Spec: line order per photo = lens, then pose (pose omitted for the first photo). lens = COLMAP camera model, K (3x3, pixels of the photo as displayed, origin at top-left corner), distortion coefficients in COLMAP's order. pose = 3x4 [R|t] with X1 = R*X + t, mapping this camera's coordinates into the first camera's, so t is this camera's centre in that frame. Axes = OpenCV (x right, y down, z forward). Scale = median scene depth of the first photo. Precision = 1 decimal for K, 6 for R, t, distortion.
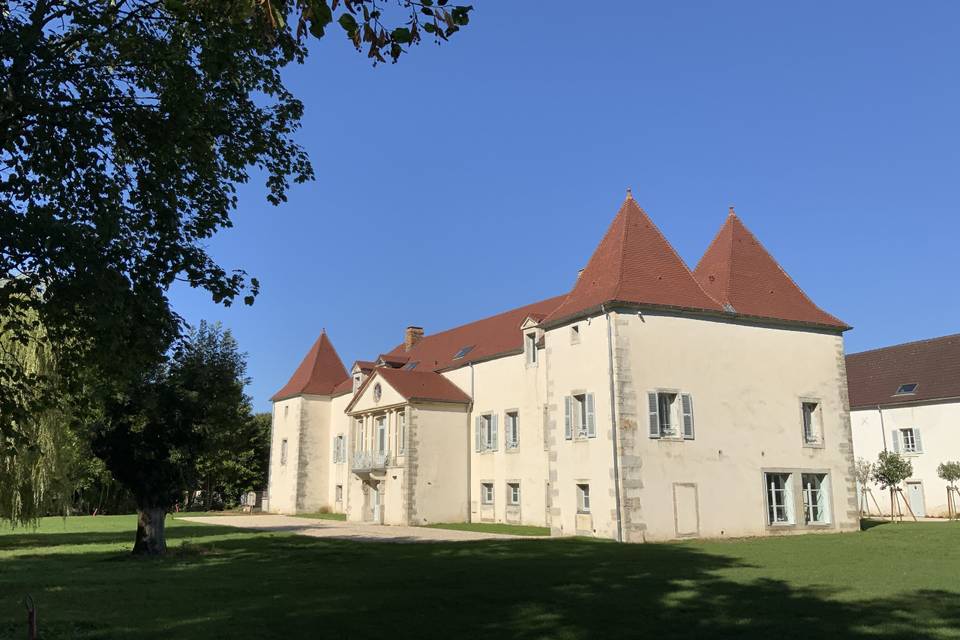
lens RADIAL K [[864.2, 0, 480.0], [0, 864.2, 320.0], [0, 0, 1]] dist [0.009581, -0.010910]
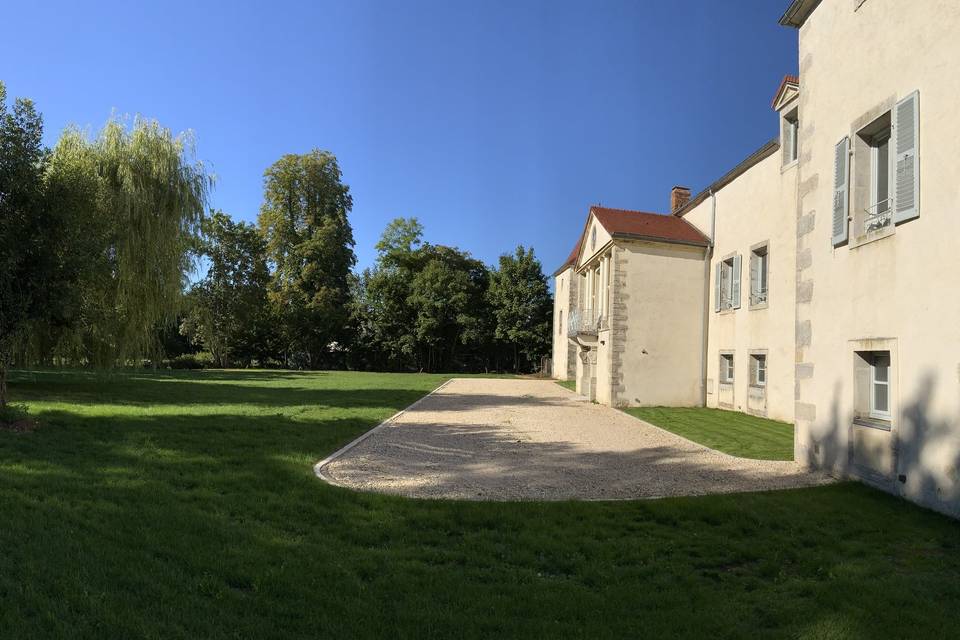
lens RADIAL K [[864.2, 0, 480.0], [0, 864.2, 320.0], [0, 0, 1]] dist [0.009581, -0.010910]
pose [[0.951709, 0.023755, -0.306082, 0.033388], [0.021205, 0.989534, 0.142733, 0.056253], [0.306269, -0.142331, 0.941244, 0.278967]]
